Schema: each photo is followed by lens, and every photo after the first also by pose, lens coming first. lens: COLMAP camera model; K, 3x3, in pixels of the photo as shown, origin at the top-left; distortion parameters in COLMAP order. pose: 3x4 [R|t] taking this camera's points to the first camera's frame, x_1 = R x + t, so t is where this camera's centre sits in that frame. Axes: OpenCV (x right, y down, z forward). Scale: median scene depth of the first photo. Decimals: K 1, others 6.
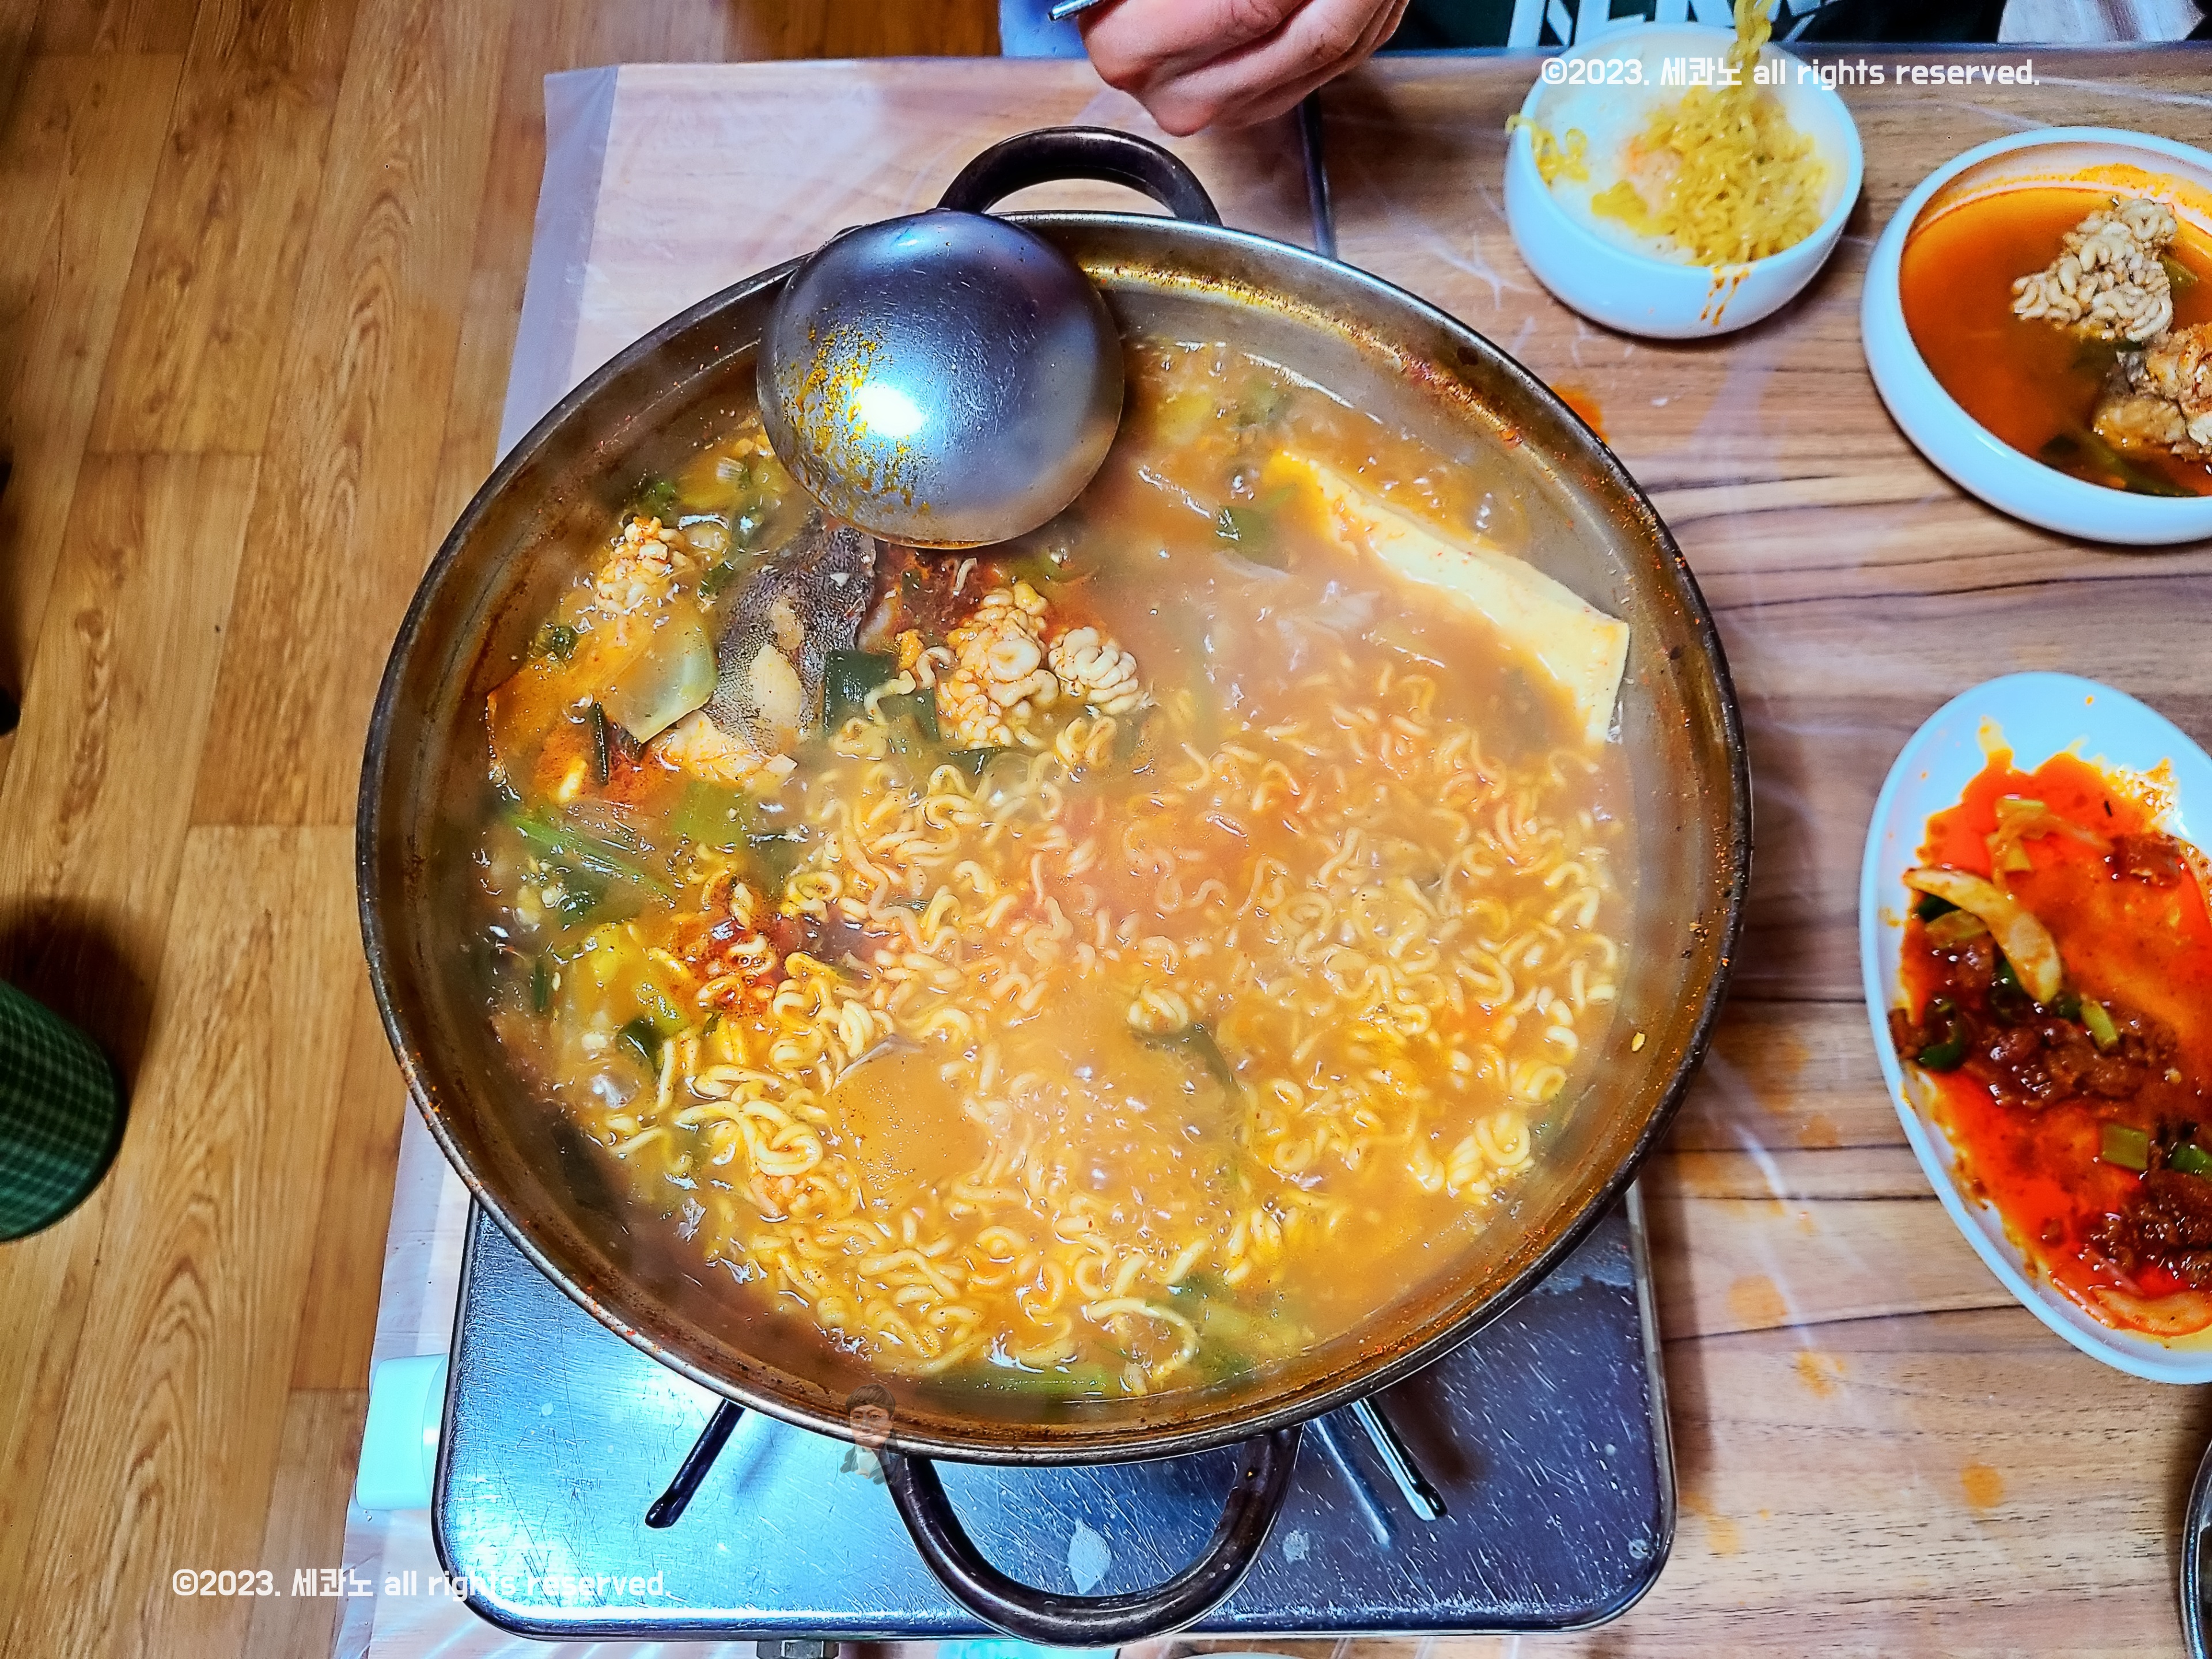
lens RADIAL K [[1742.4, 0, 1107.9], [0, 1742.4, 839.7], [0, 0, 1]] dist [-0.045448, 0.037995]
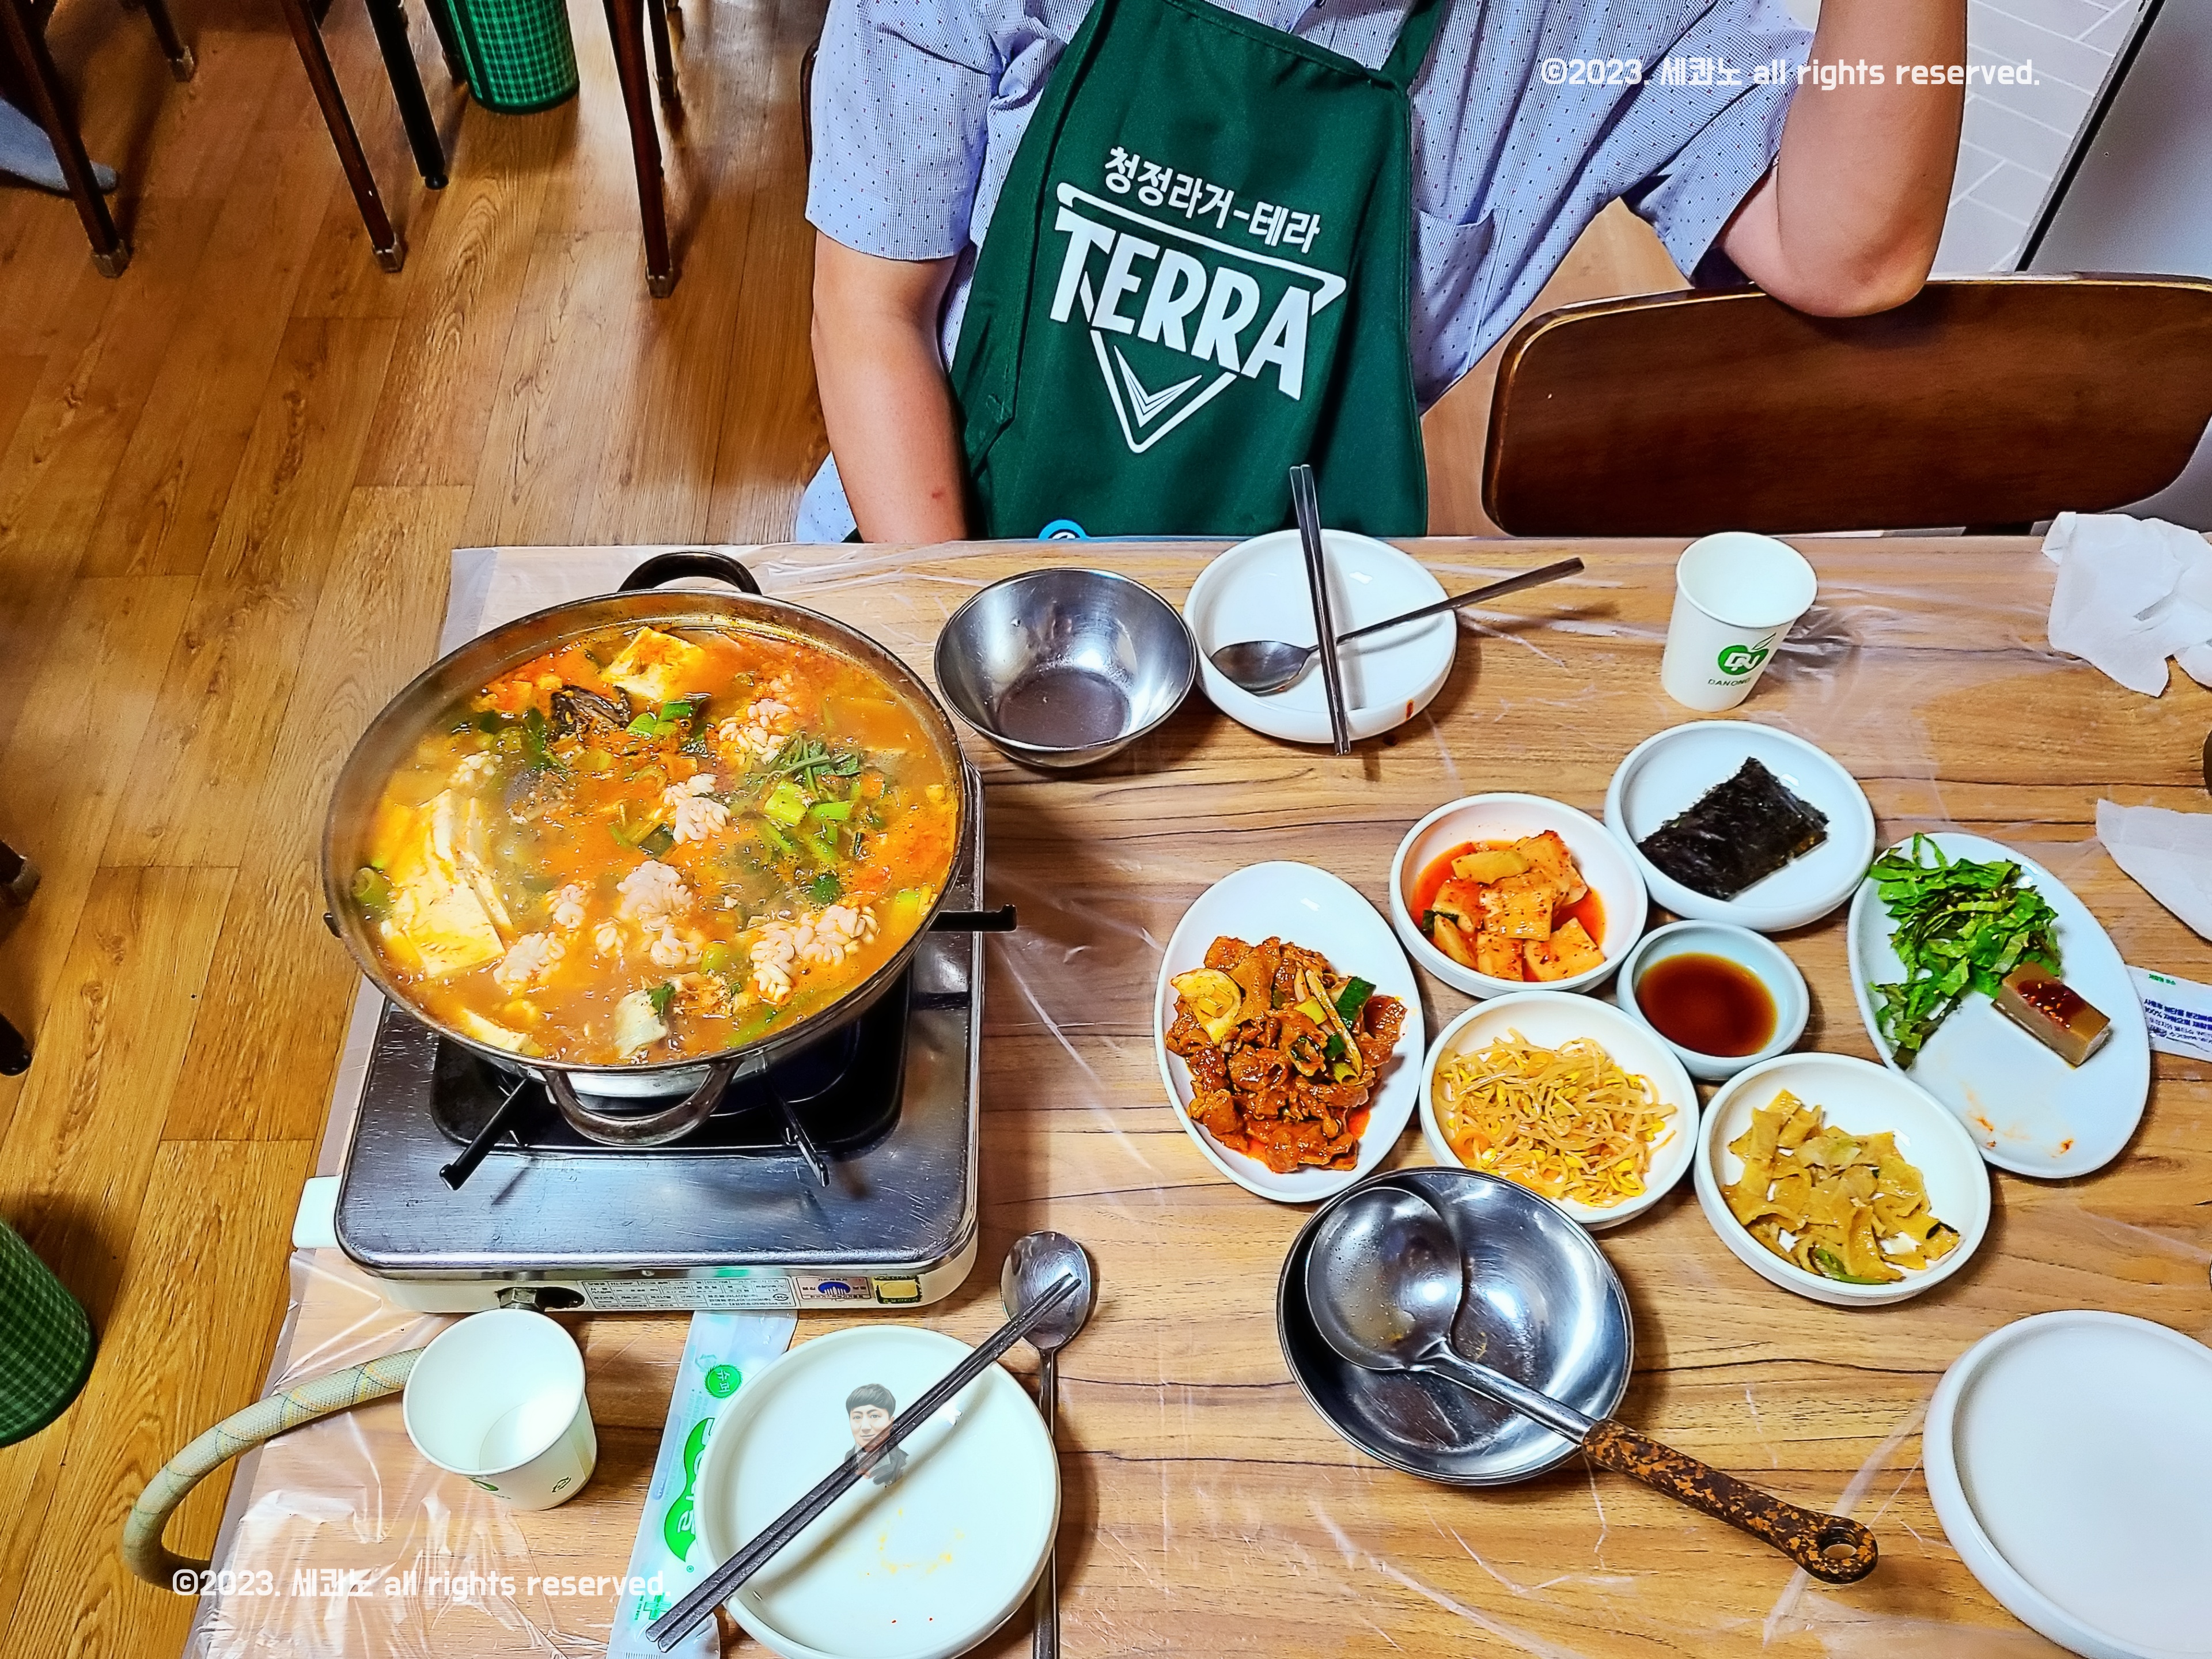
lens RADIAL K [[1742.4, 0, 1049.7], [0, 1742.4, 1066.8], [0, 0, 1]] dist [-0.045448, 0.037995]
pose [[0.999967, 0.002358, 0.007806, 0.124434], [-0.001003, 0.985579, -0.169215, 0.173316], [-0.008092, 0.169201, 0.985548, -0.298156]]
